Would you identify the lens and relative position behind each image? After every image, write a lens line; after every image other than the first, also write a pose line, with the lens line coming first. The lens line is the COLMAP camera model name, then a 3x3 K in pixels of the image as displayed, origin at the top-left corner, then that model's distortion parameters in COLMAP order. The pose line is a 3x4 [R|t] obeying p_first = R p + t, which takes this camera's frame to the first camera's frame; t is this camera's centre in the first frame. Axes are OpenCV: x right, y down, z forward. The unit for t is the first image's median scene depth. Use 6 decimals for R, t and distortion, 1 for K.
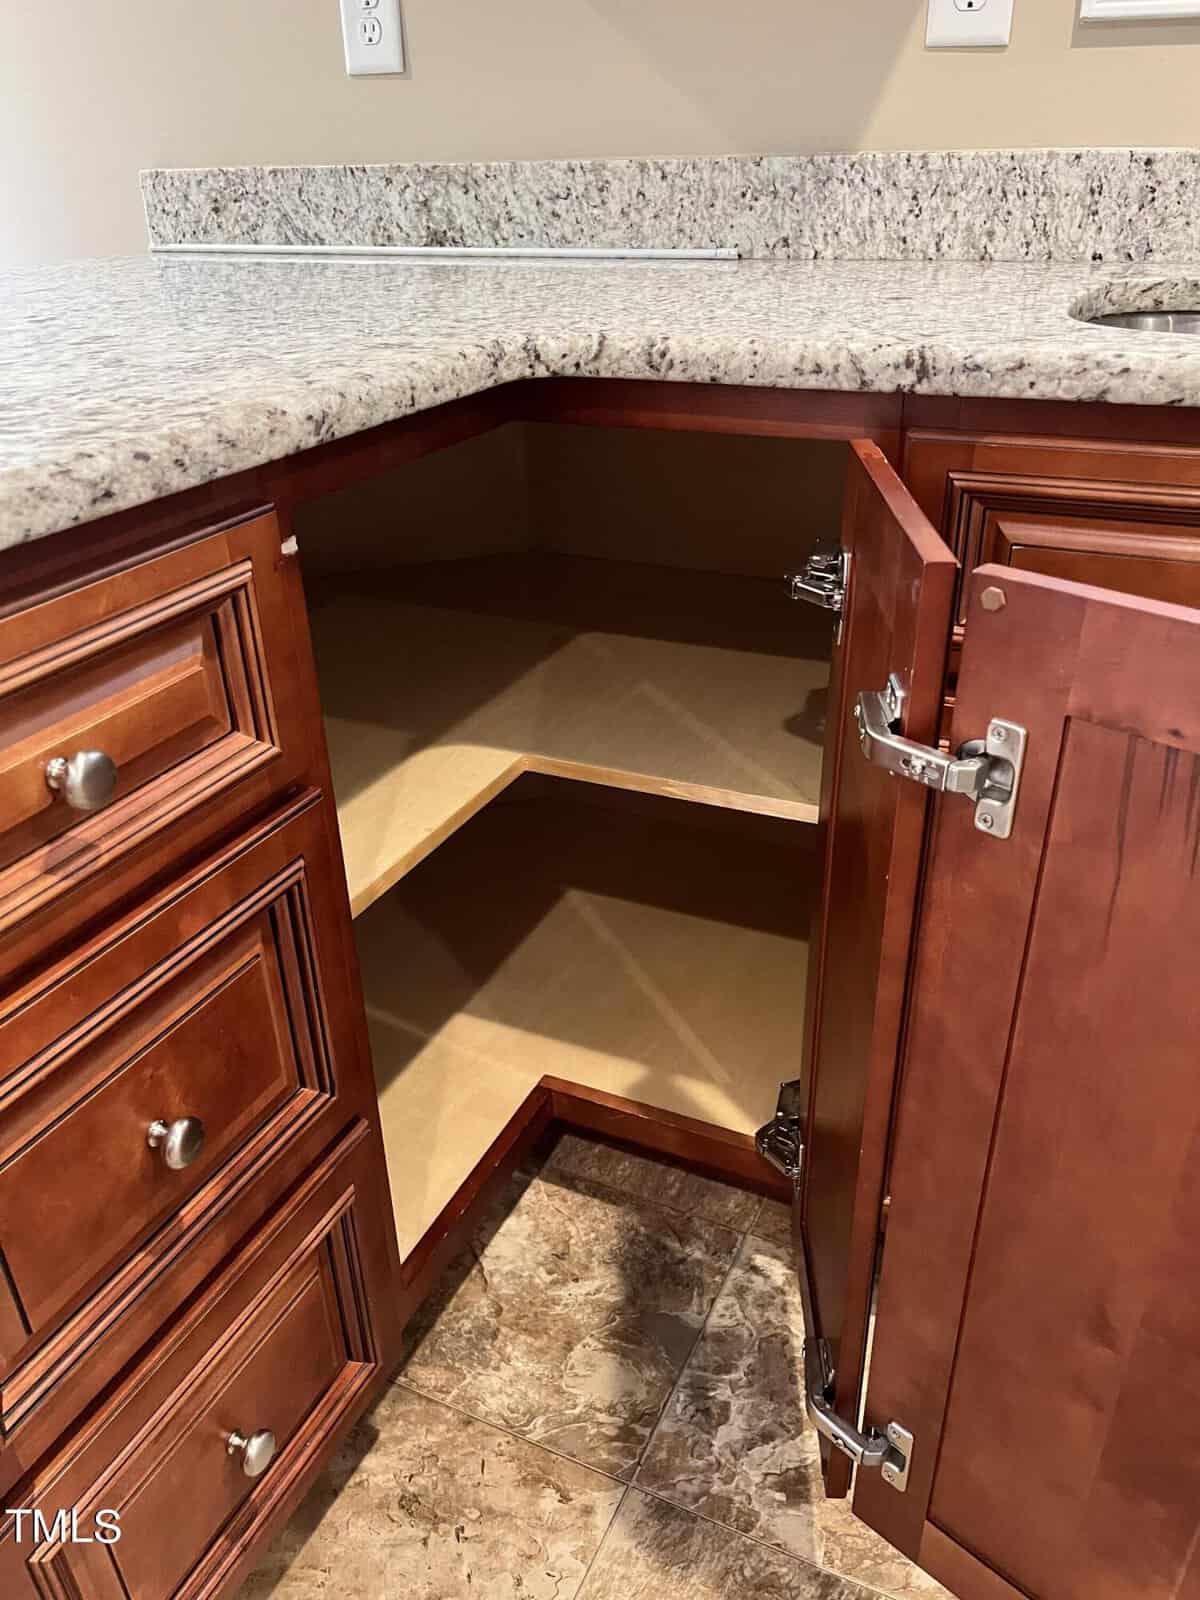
lens RADIAL K [[1210.6, 0, 600.0], [0, 1210.6, 800.0], [0, 0, 1]] dist [0.092387, -0.137250]
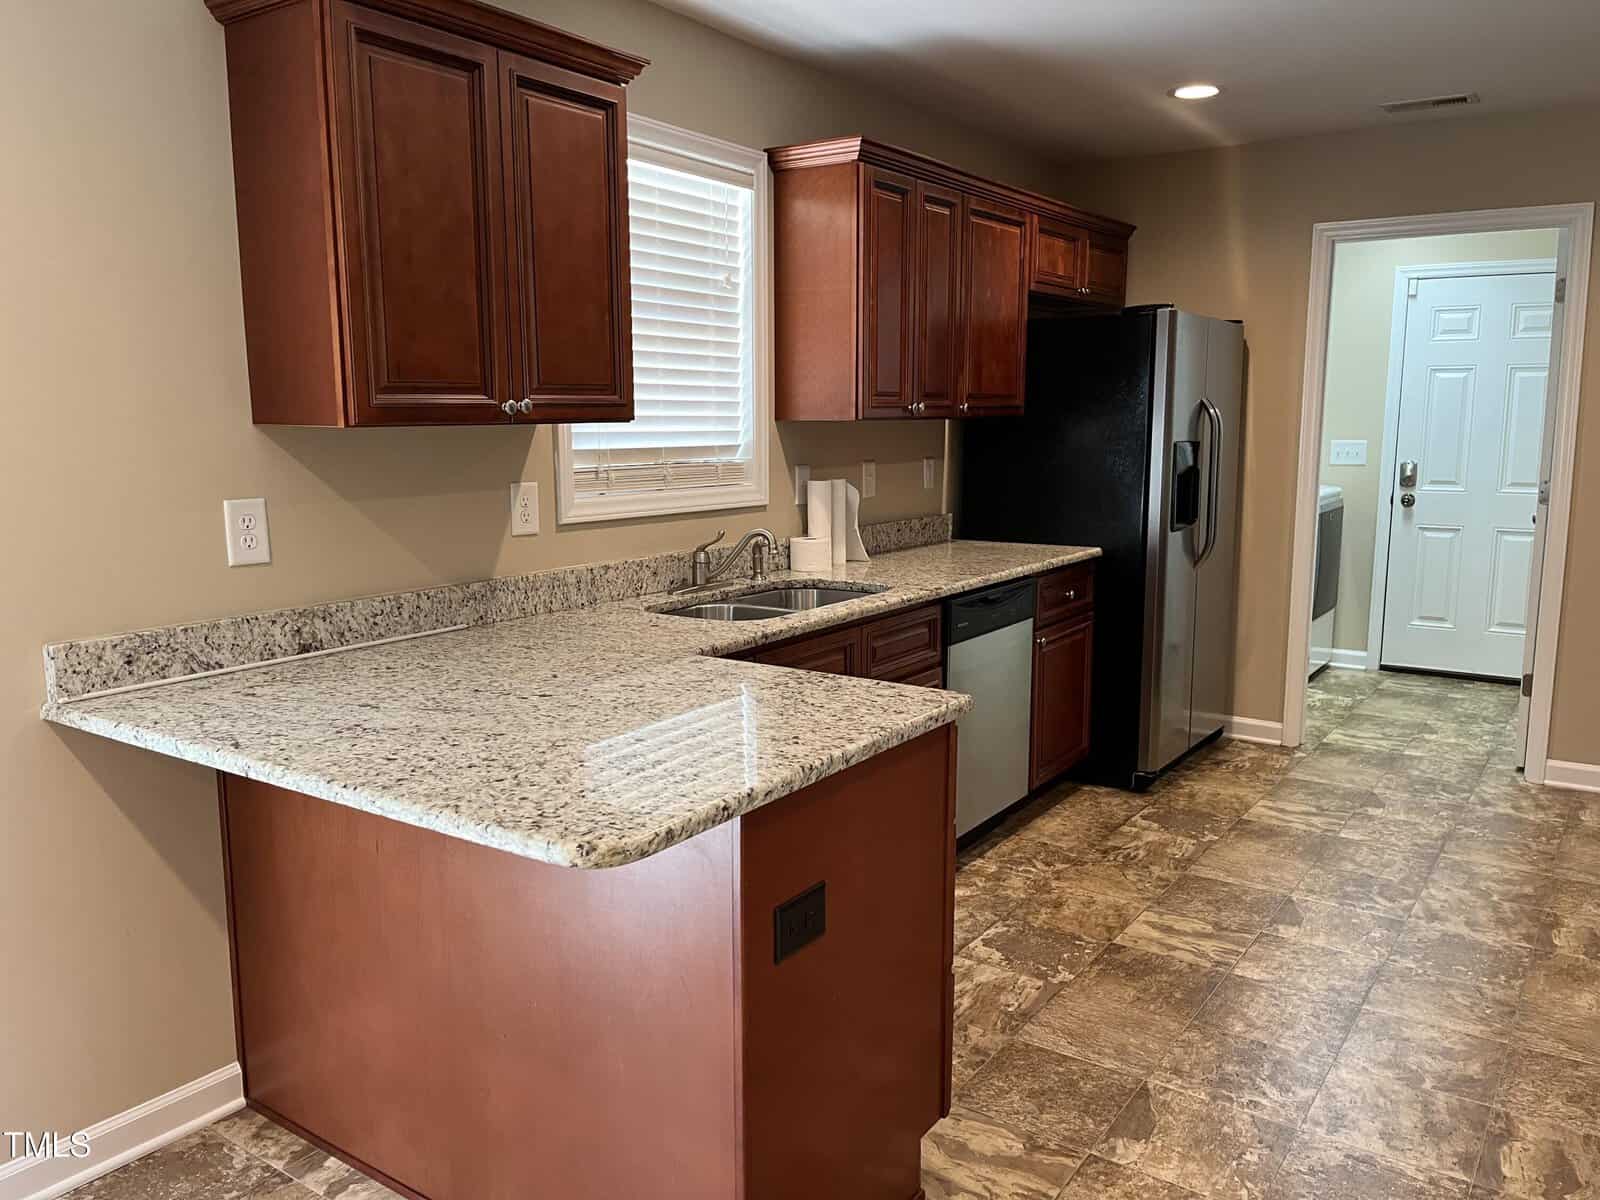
lens RADIAL K [[1210.6, 0, 800.0], [0, 1210.6, 600.0], [0, 0, 1]] dist [0.092387, -0.137250]
pose [[0.168529, -0.128881, 0.977235, -1.592604], [0.467276, 0.883382, 0.035919, -0.264692], [-0.867901, 0.450584, 0.209099, 0.061357]]
